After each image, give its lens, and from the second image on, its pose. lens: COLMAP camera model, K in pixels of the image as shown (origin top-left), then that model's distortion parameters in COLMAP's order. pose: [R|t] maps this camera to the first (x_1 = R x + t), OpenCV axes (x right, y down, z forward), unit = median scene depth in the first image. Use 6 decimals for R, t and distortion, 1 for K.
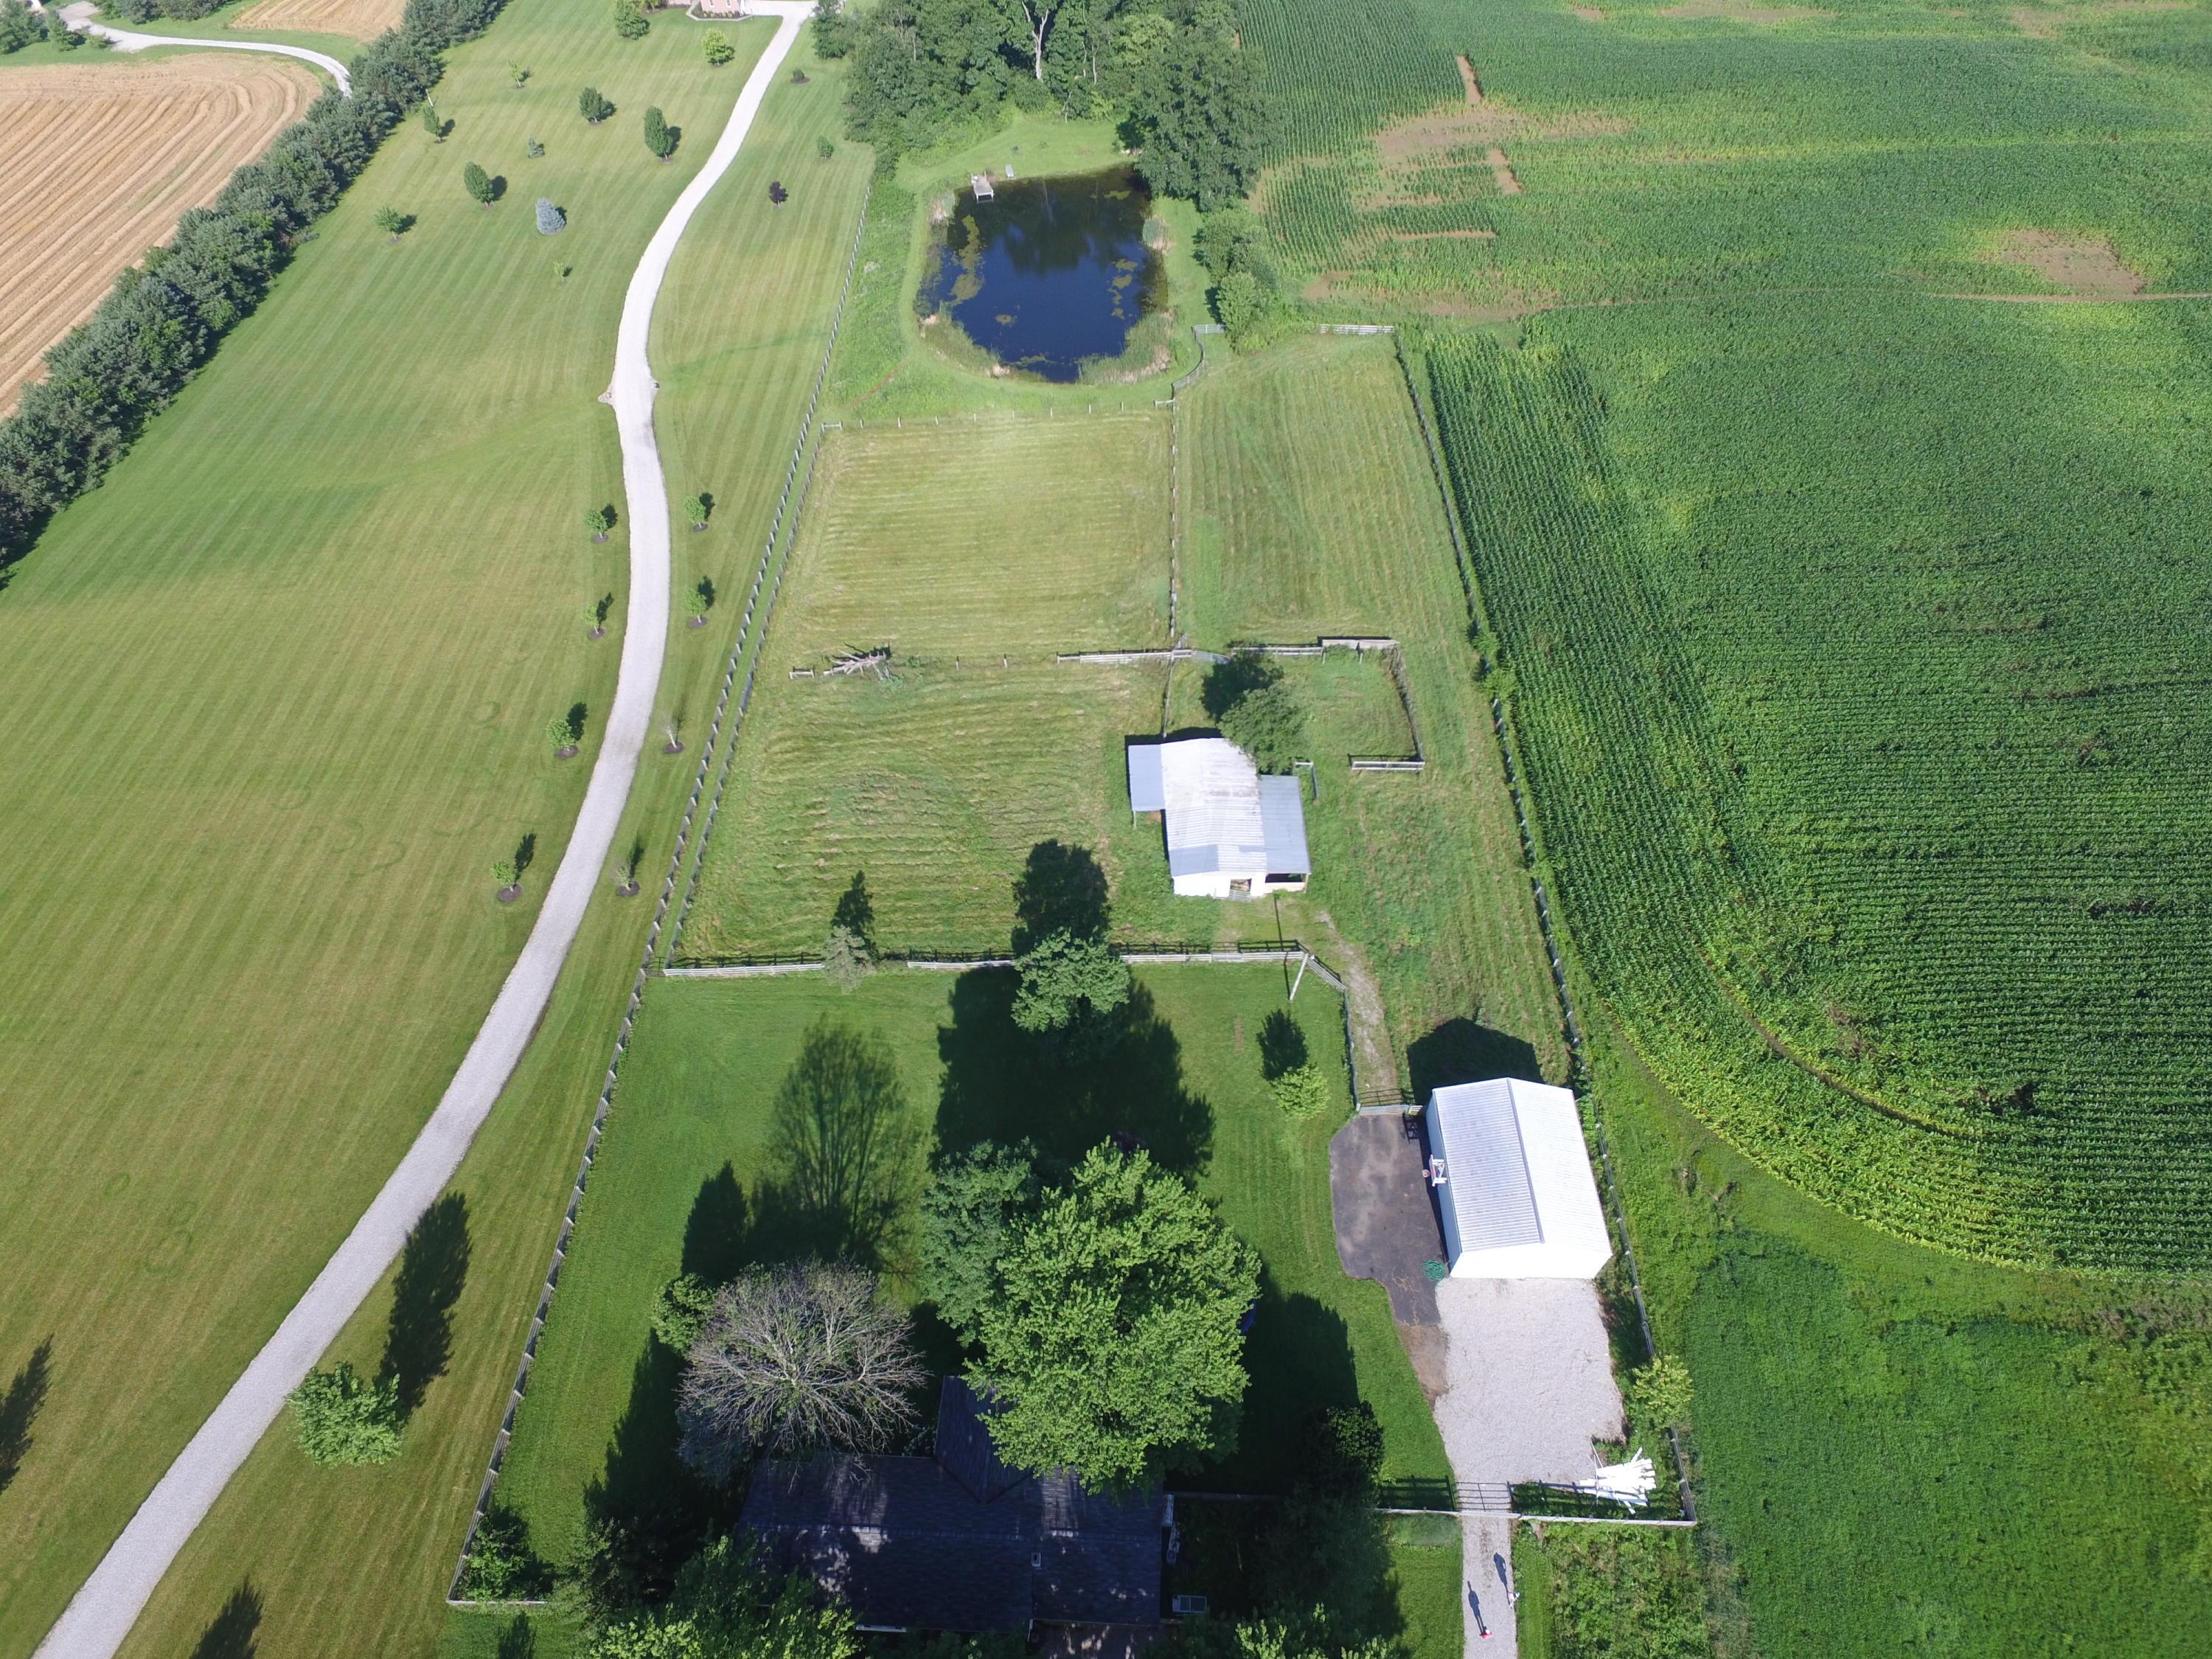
lens RADIAL K [[1282.1, 0, 1104.6], [0, 1282.1, 820.6], [0, 0, 1]] dist [-0.020806, 0.020061]
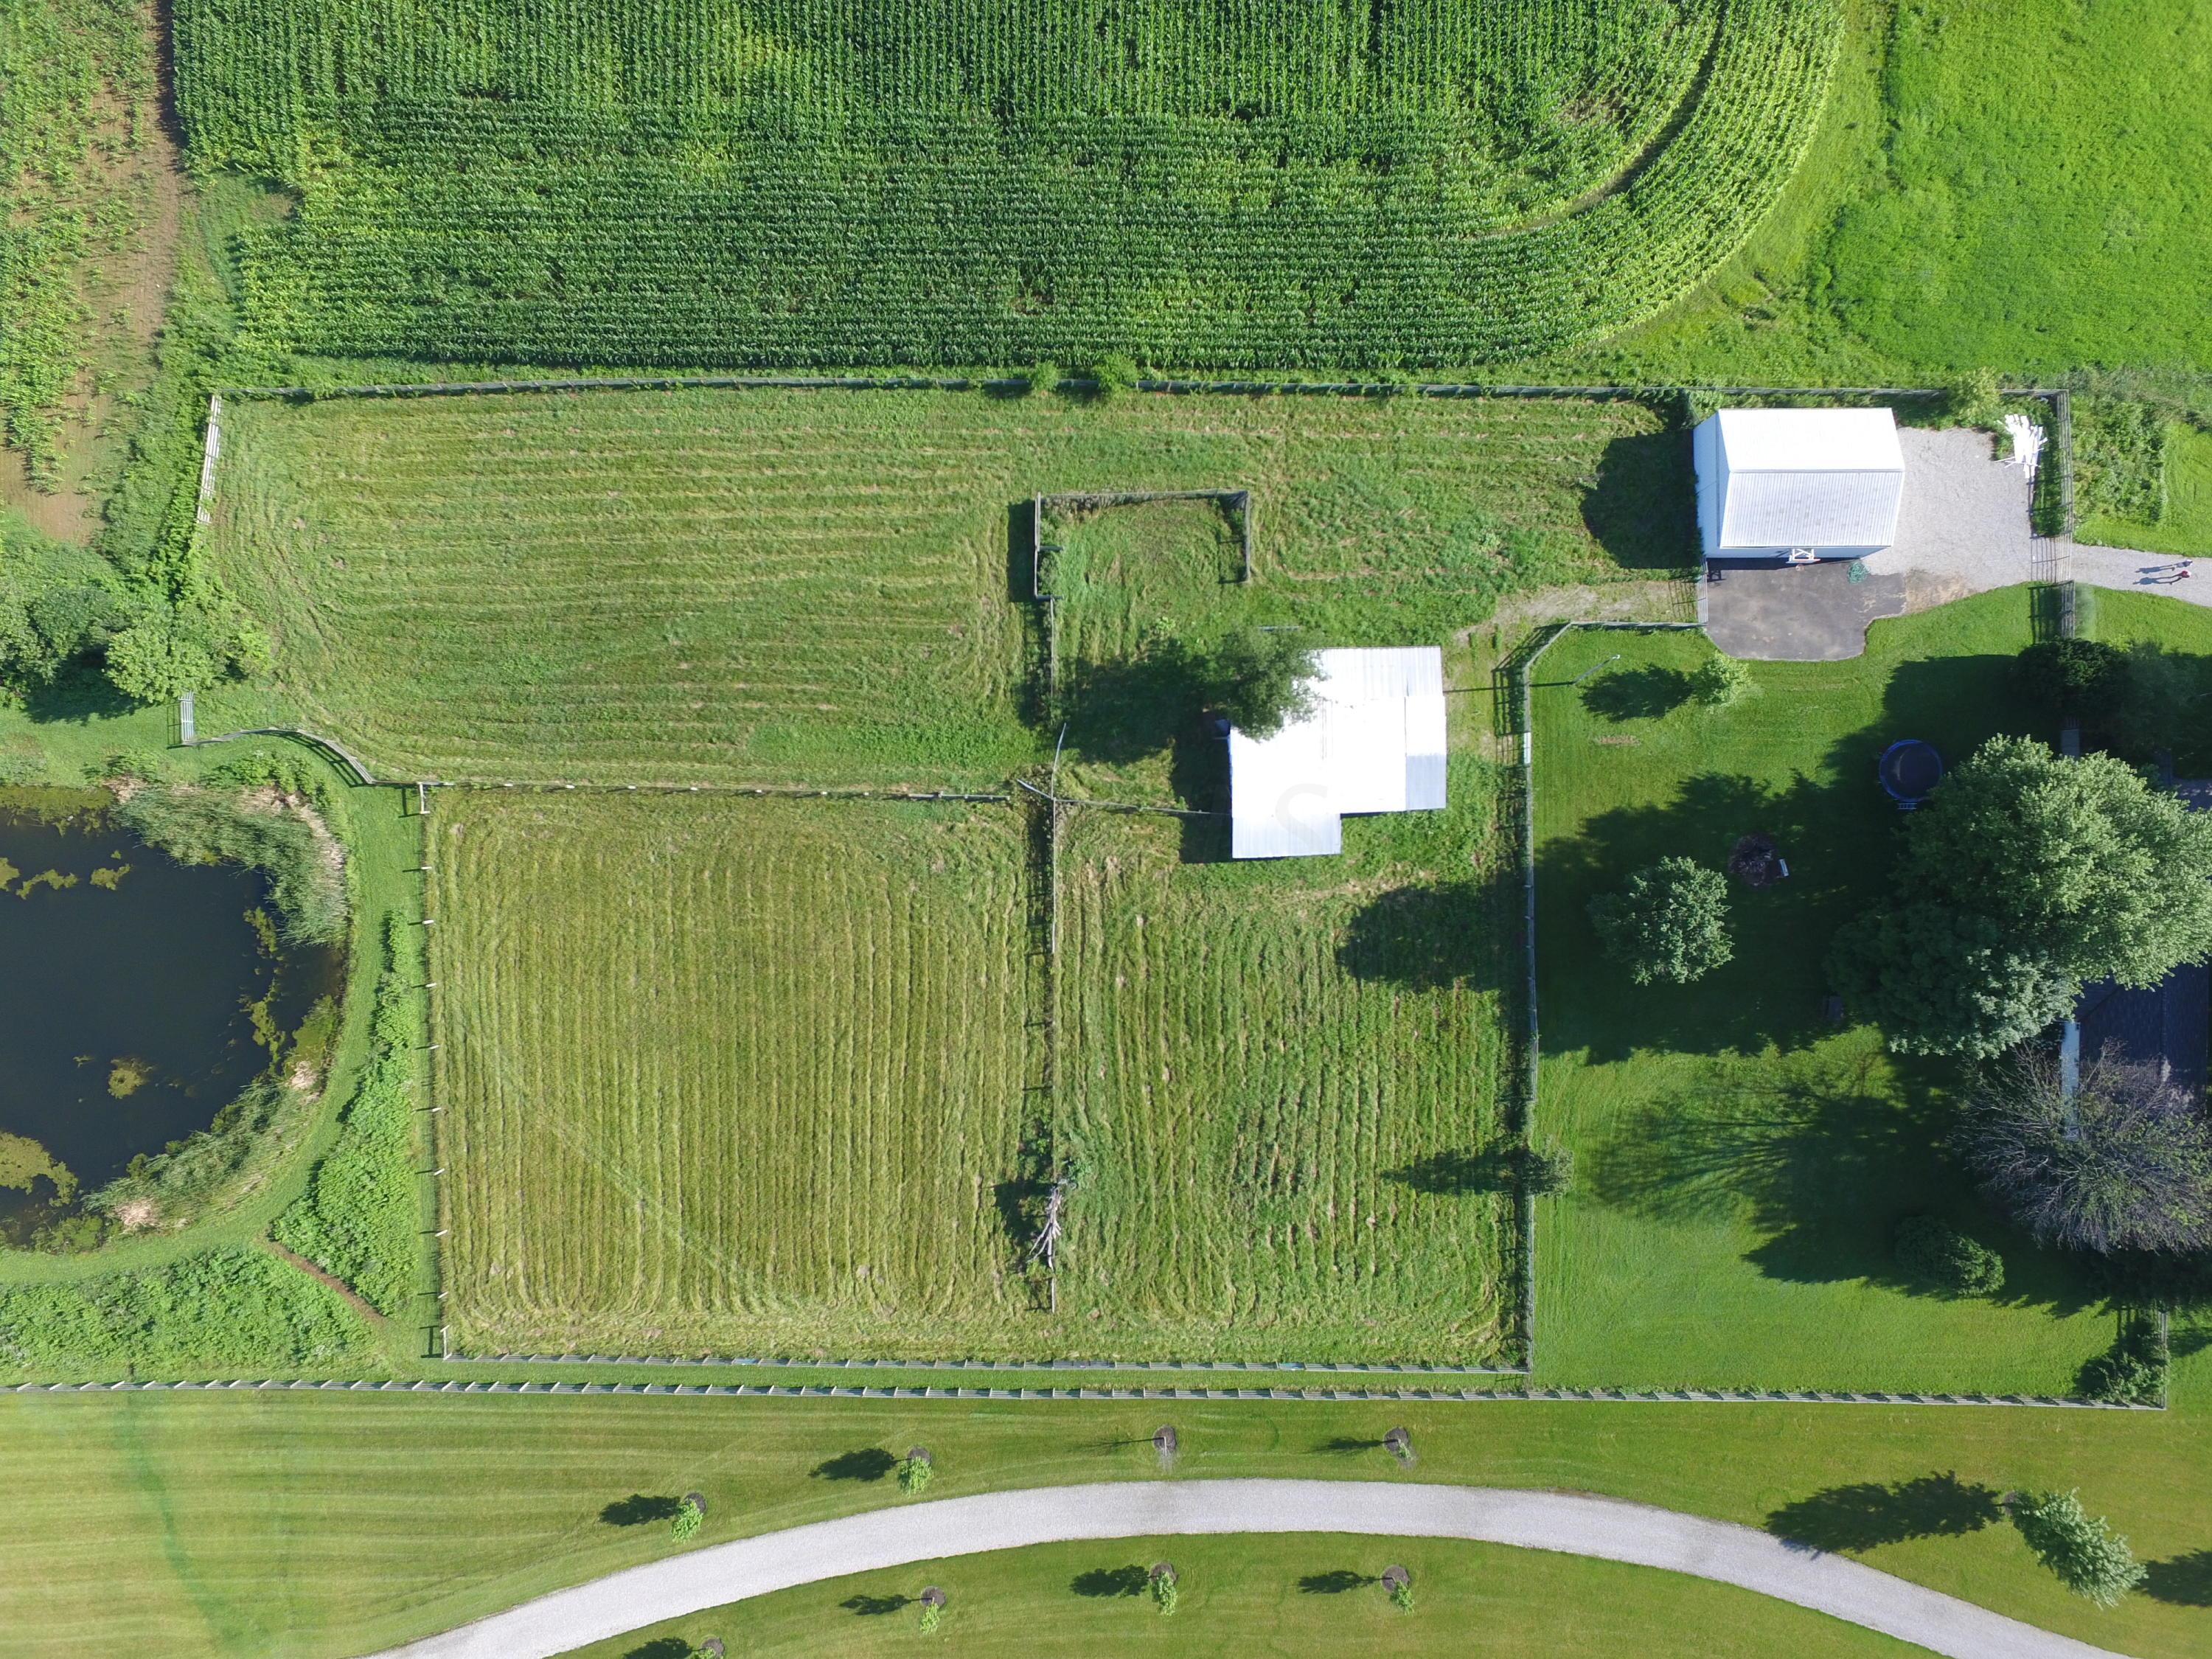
lens RADIAL K [[1282.1, 0, 1104.6], [0, 1282.1, 820.6], [0, 0, 1]] dist [-0.020806, 0.020061]
pose [[-0.014769, -0.999392, 0.031596, 0.022111], [0.769075, 0.008840, 0.639097, -0.782815], [-0.638988, 0.033738, 0.768477, 0.552490]]
